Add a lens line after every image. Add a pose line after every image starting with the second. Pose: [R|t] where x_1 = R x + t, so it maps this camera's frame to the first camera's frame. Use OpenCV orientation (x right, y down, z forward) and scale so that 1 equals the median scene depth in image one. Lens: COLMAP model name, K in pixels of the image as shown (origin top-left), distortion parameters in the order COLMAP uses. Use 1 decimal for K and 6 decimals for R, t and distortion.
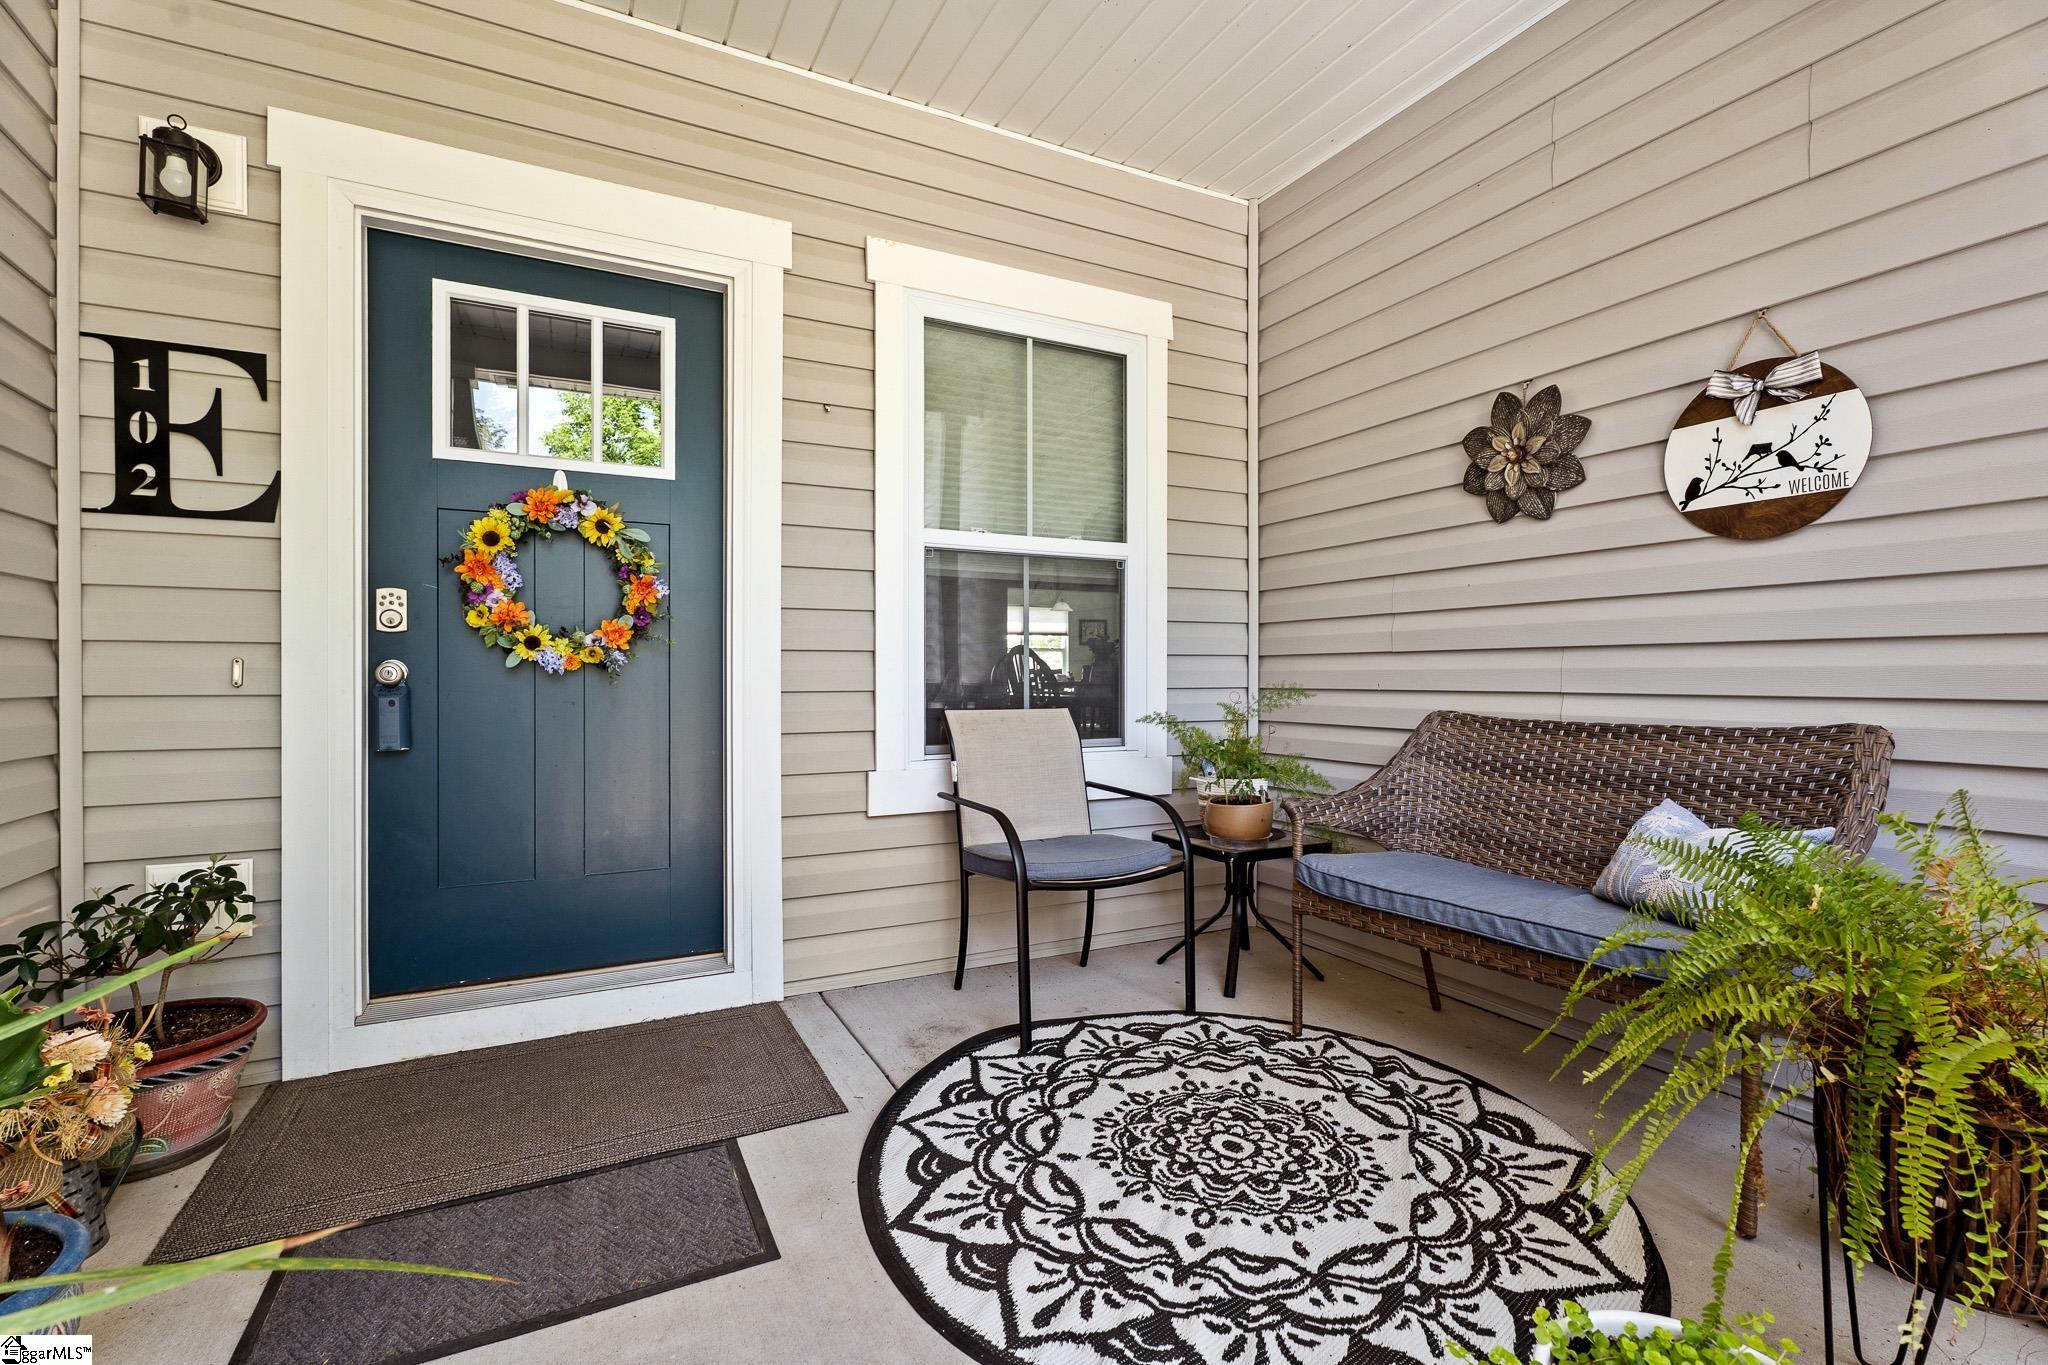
lens RADIAL K [[936.3, 0, 1036.4], [0, 936.3, 674.0], [0, 0, 1]] dist [0.004490, -0.001450]
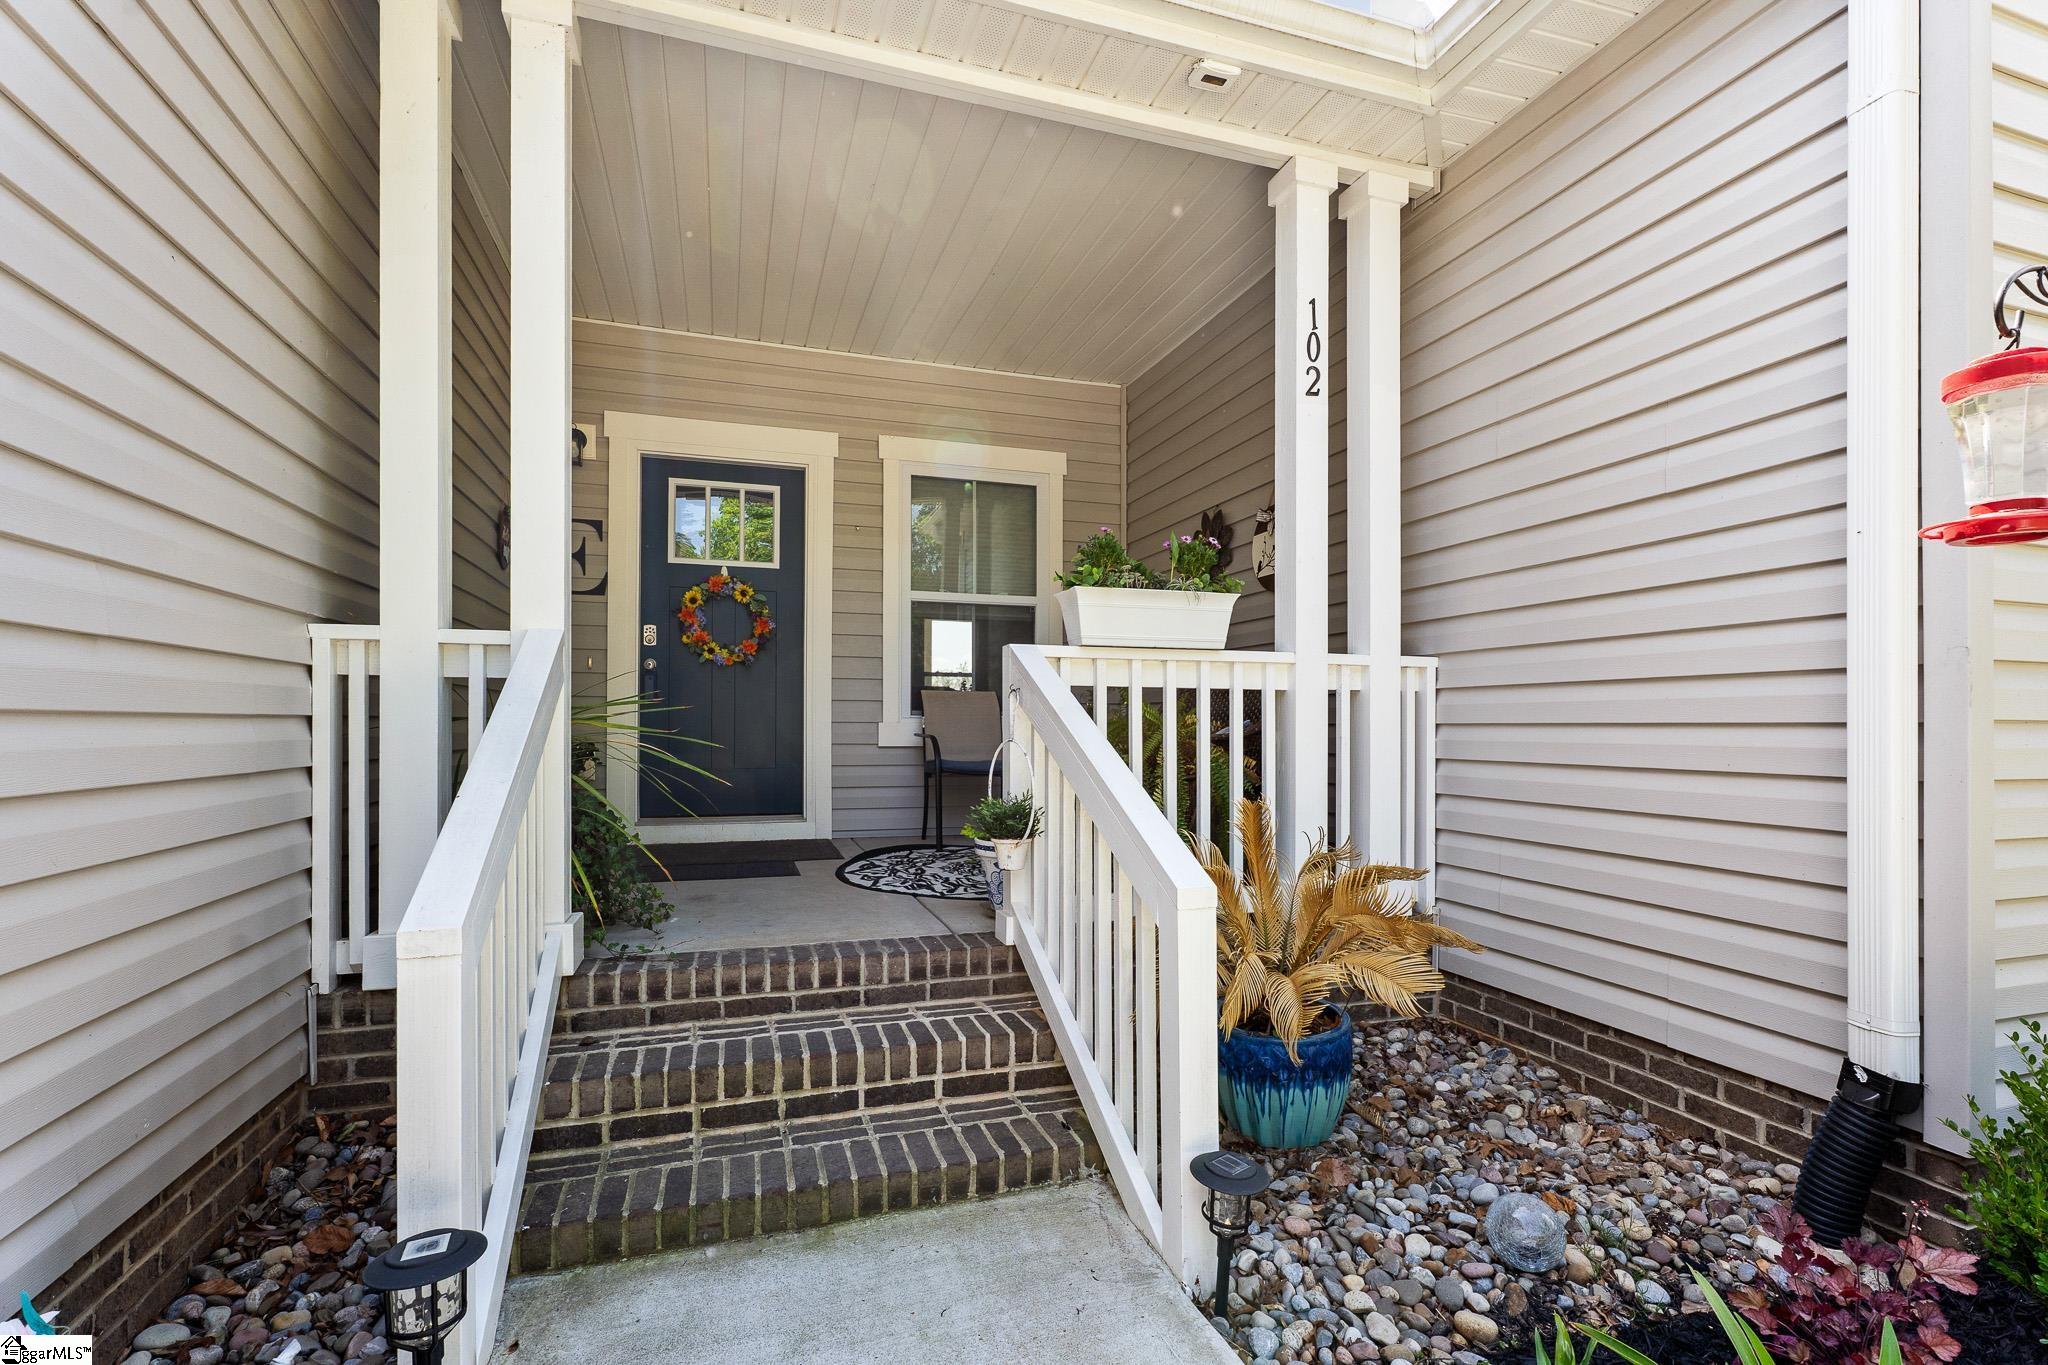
lens RADIAL K [[936.3, 0, 1014.2], [0, 936.3, 730.5], [0, 0, 1]] dist [0.004490, -0.001450]
pose [[0.984490, 0.009107, -0.175206, 0.452245], [-0.007991, 0.999943, 0.007070, 0.114310], [0.175260, -0.005560, 0.984506, -0.858255]]
